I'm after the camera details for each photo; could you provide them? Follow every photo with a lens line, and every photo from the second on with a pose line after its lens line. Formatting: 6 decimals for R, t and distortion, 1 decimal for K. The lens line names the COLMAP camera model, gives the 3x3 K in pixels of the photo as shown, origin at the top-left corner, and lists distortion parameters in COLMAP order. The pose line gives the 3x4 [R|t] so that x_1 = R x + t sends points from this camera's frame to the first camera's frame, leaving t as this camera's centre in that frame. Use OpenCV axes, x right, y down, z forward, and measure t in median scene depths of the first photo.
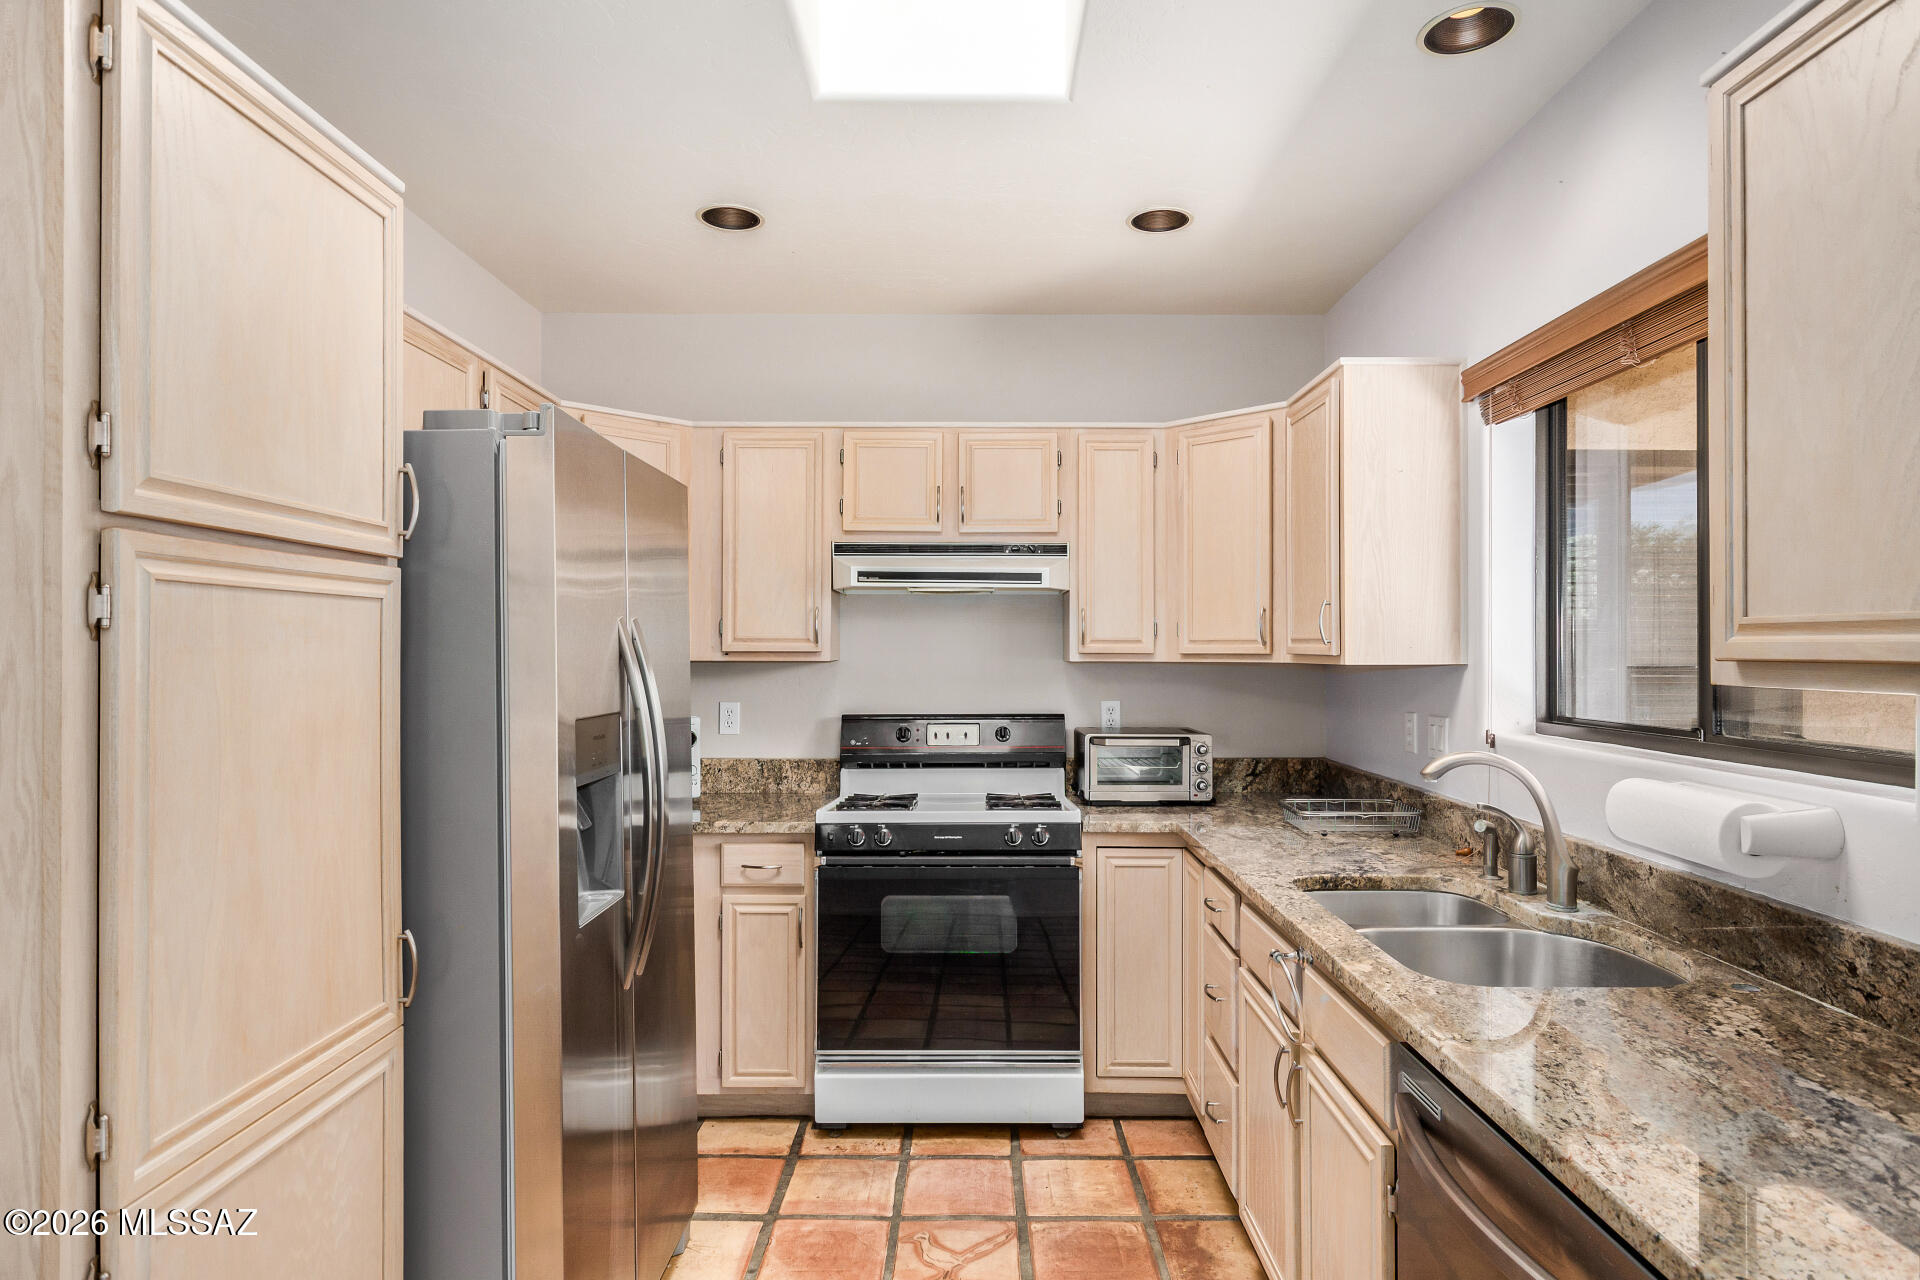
lens RADIAL K [[1088.2, 0, 969.5], [0, 1088.2, 641.8], [0, 0, 1]] dist [-0.000284, 0.006425]
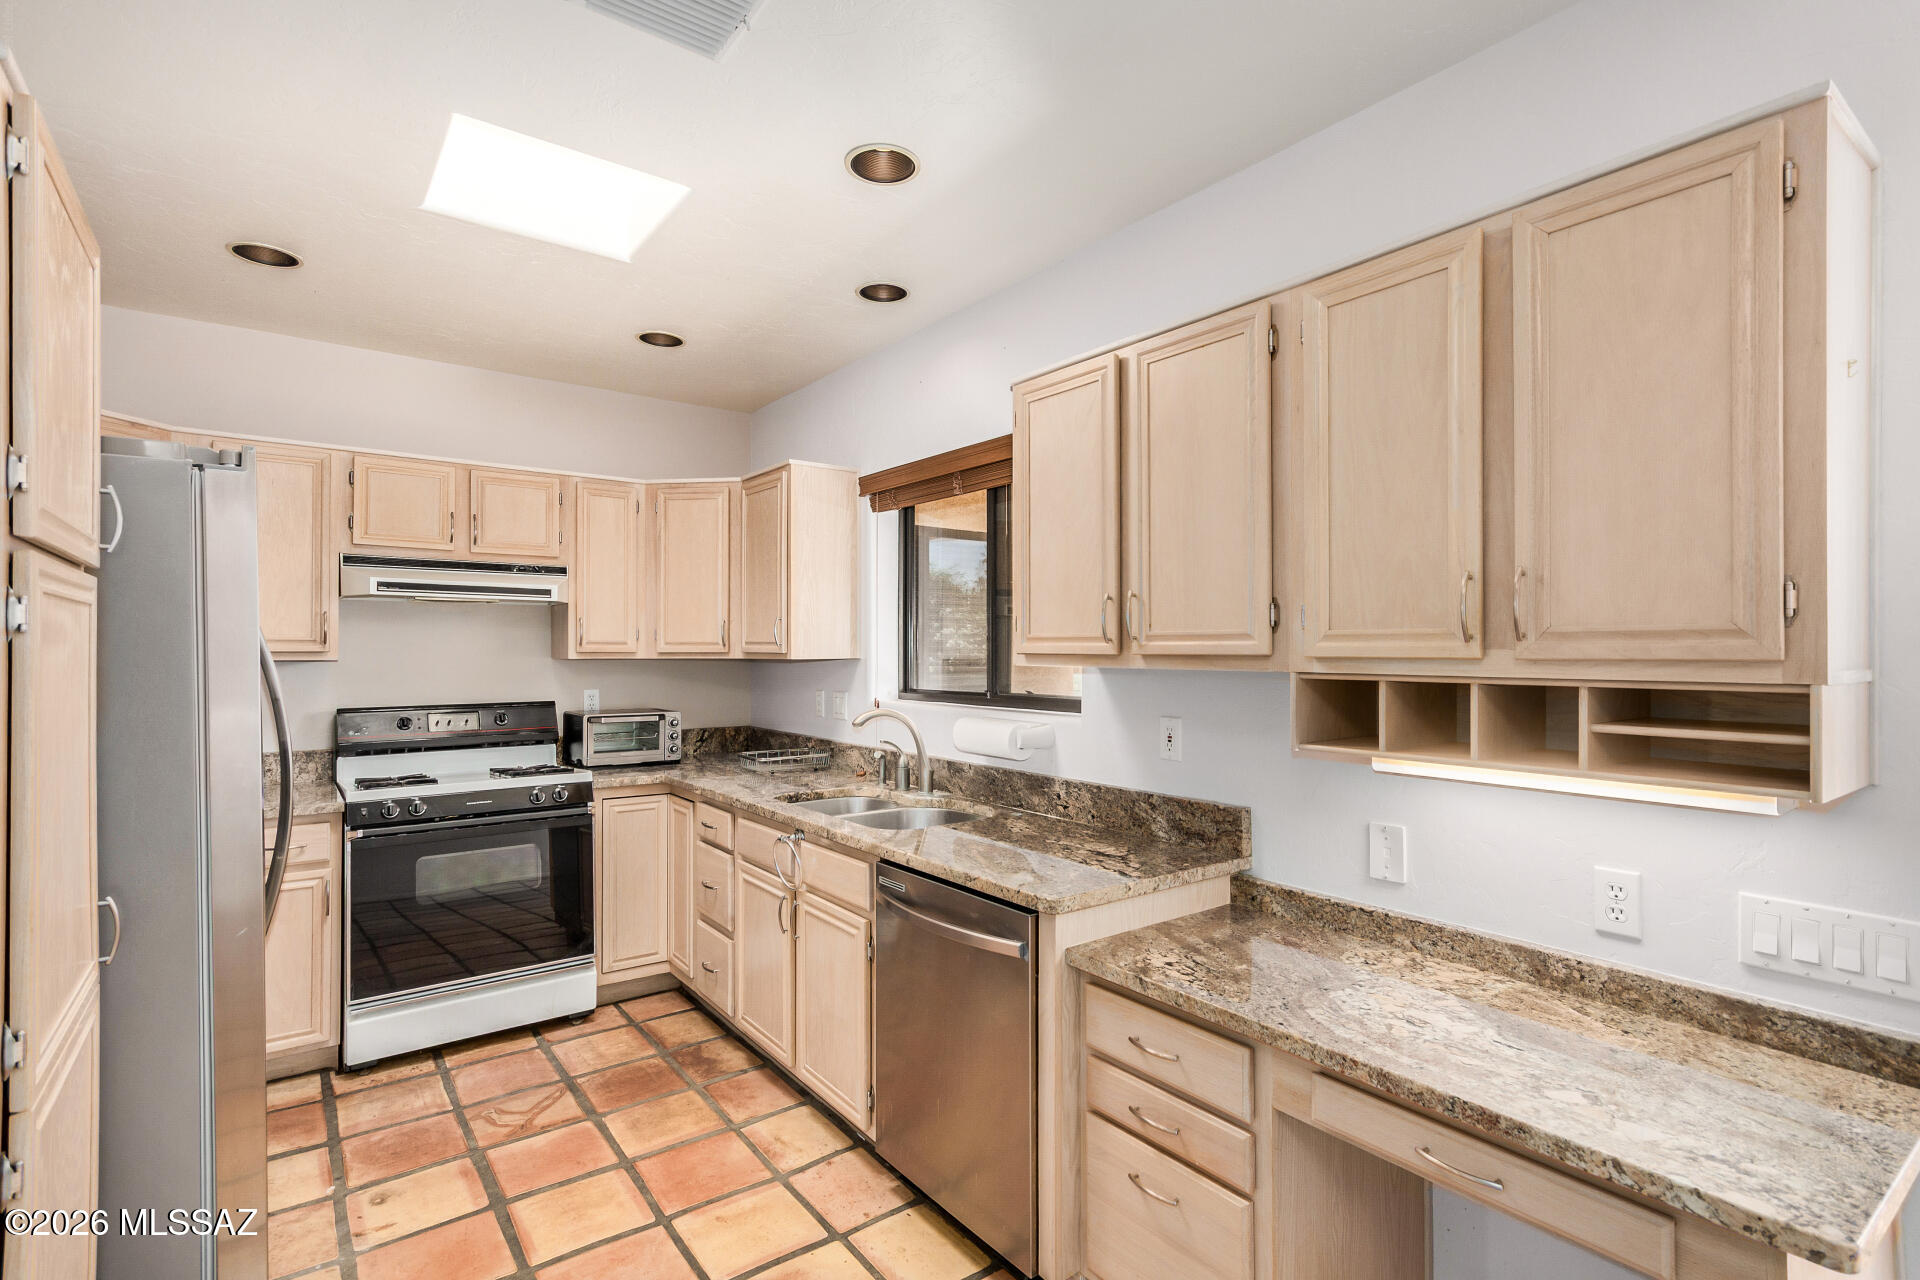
lens RADIAL K [[921.4, 0, 989.0], [0, 921.4, 642.9], [0, 0, 1]] dist [0.002058, 0.001322]
pose [[0.788499, 0.003339, 0.615027, -0.207584], [-0.003024, 0.999994, -0.001551, -0.000646], [-0.615029, -0.000637, 0.788504, -0.173570]]
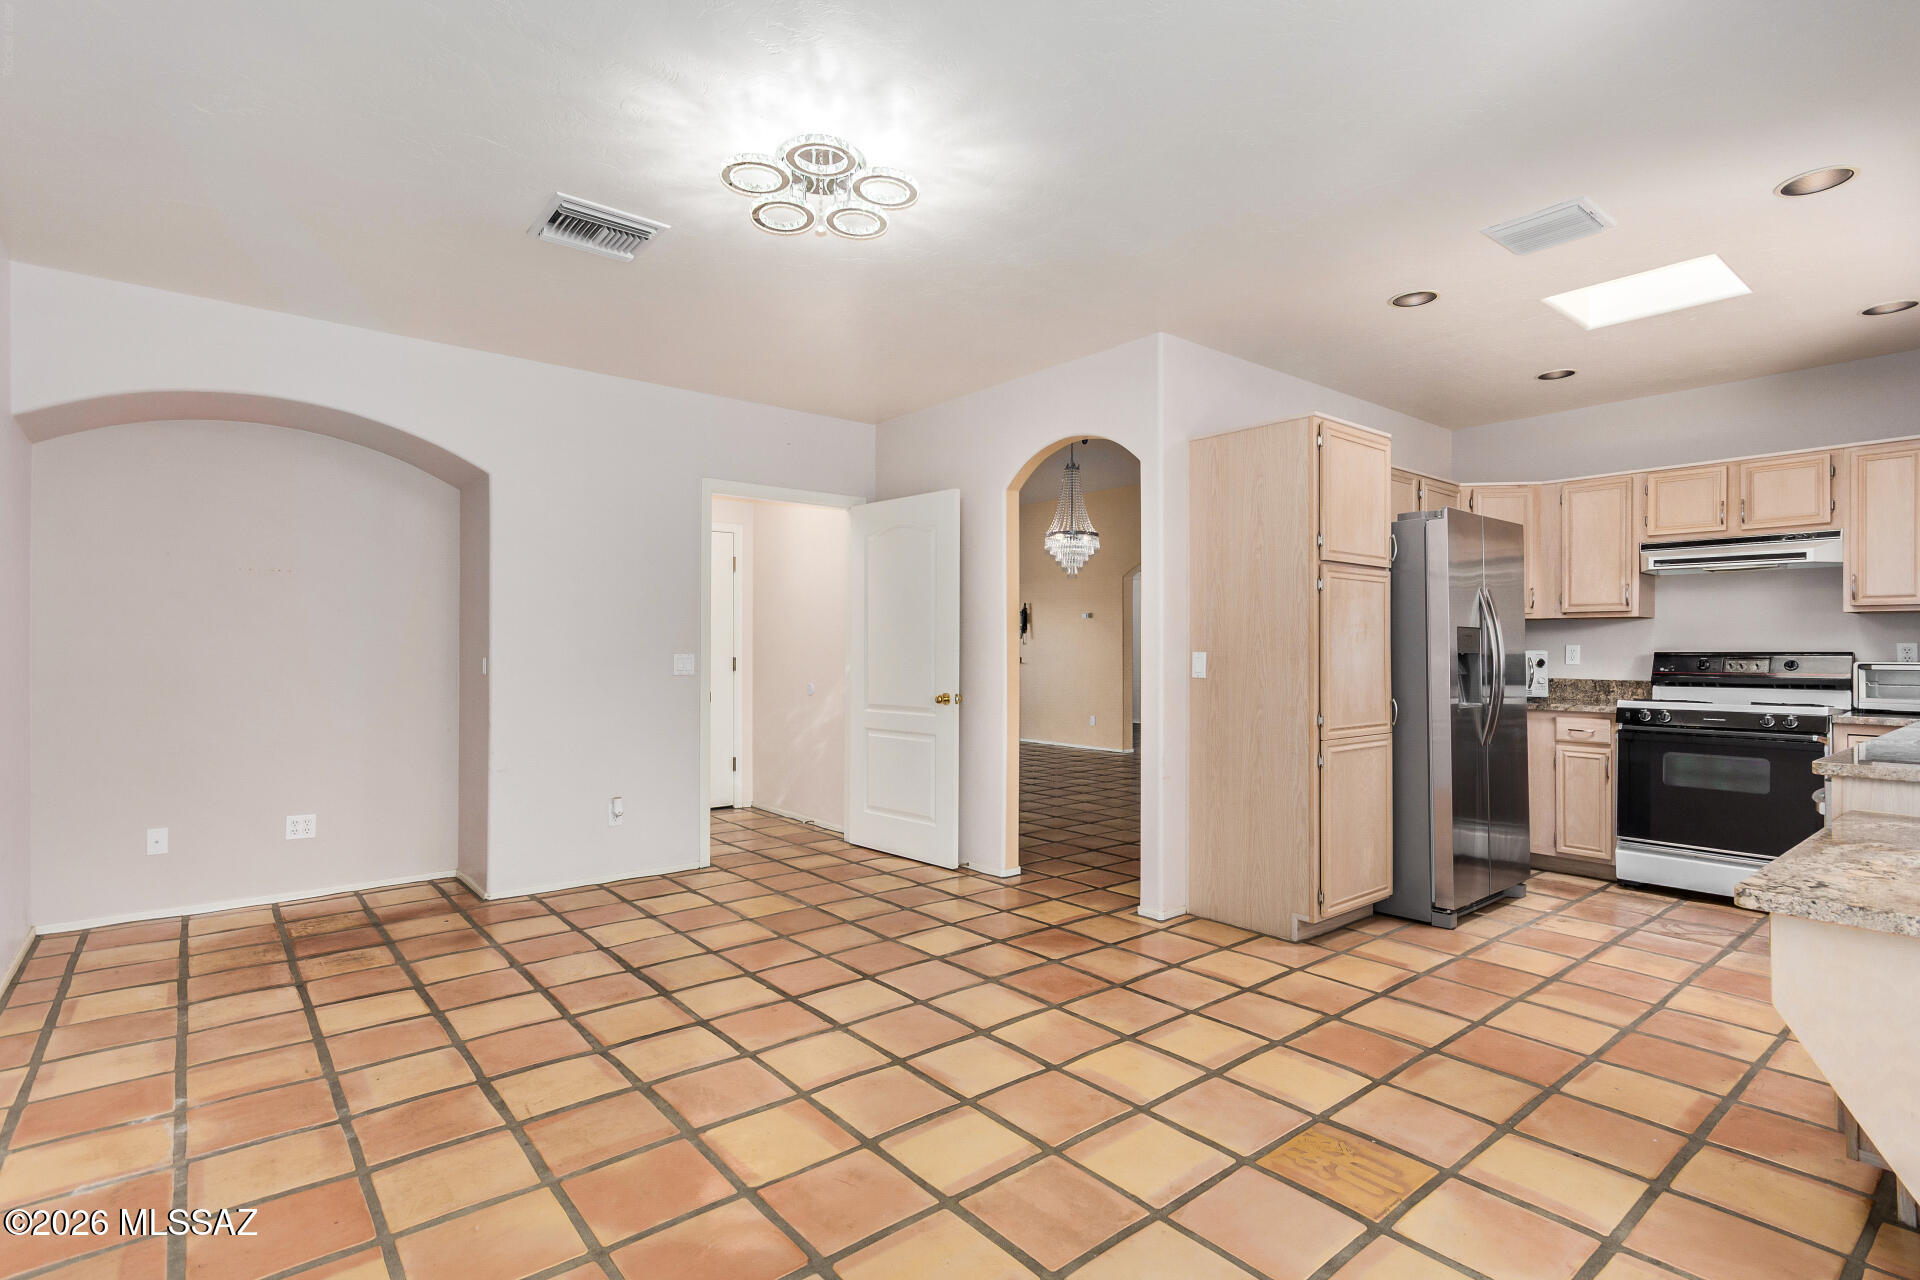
lens RADIAL K [[921.4, 0, 941.9], [0, 921.4, 642.0], [0, 0, 1]] dist [0.002058, 0.001322]
pose [[0.626411, -0.004052, -0.779482, 0.334483], [0.002956, 0.999992, -0.002823, 0.064438], [0.779487, -0.000536, 0.626418, -0.766876]]
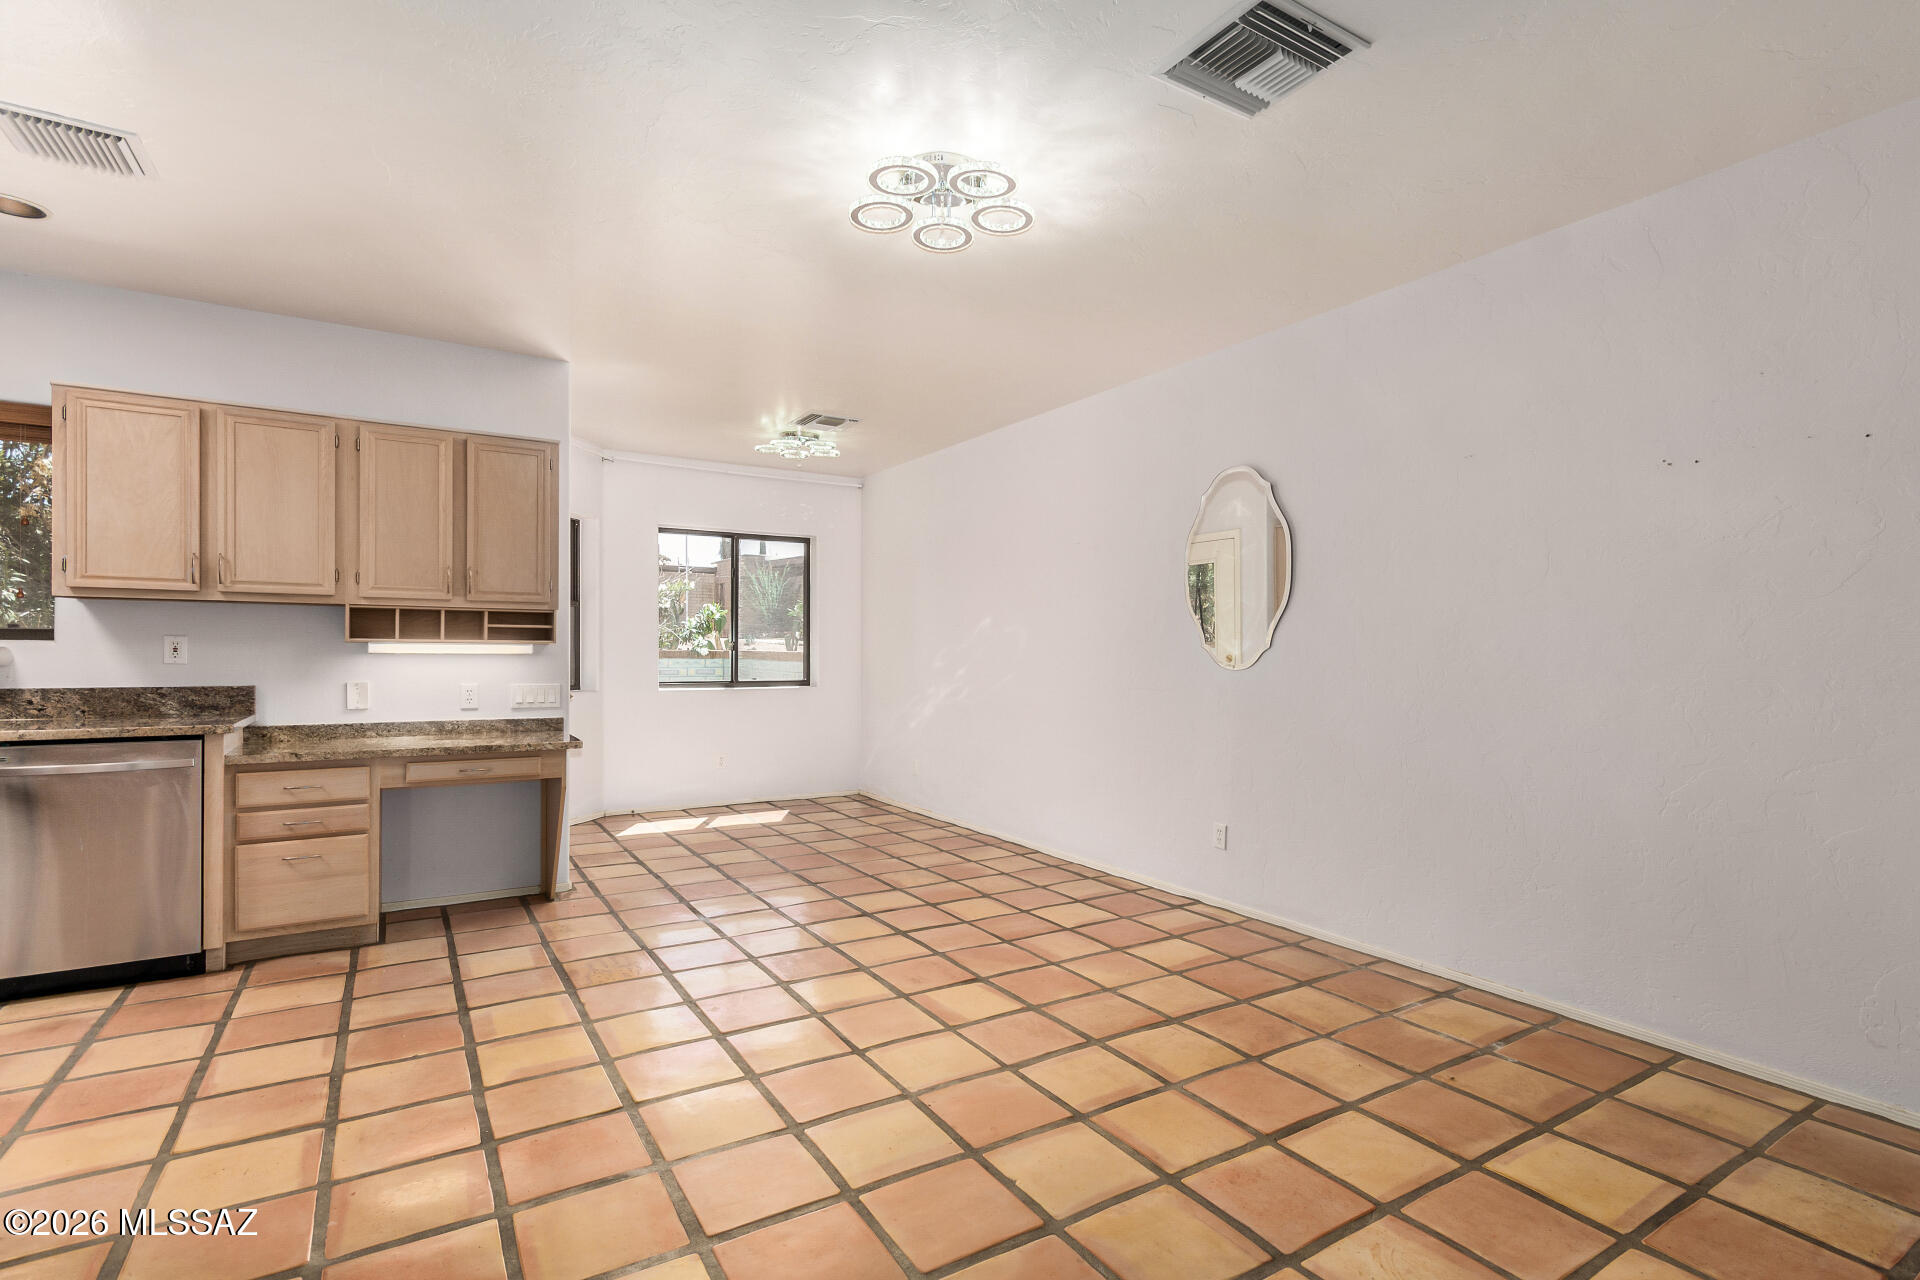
lens RADIAL K [[921.4, 0, 972.6], [0, 921.4, 648.9], [0, 0, 1]] dist [0.002058, 0.001322]
pose [[-0.540330, 0.002898, 0.841448, -1.165658], [-0.010784, 0.999888, -0.010368, 0.080306], [-0.841384, -0.014677, -0.540239, 0.132150]]
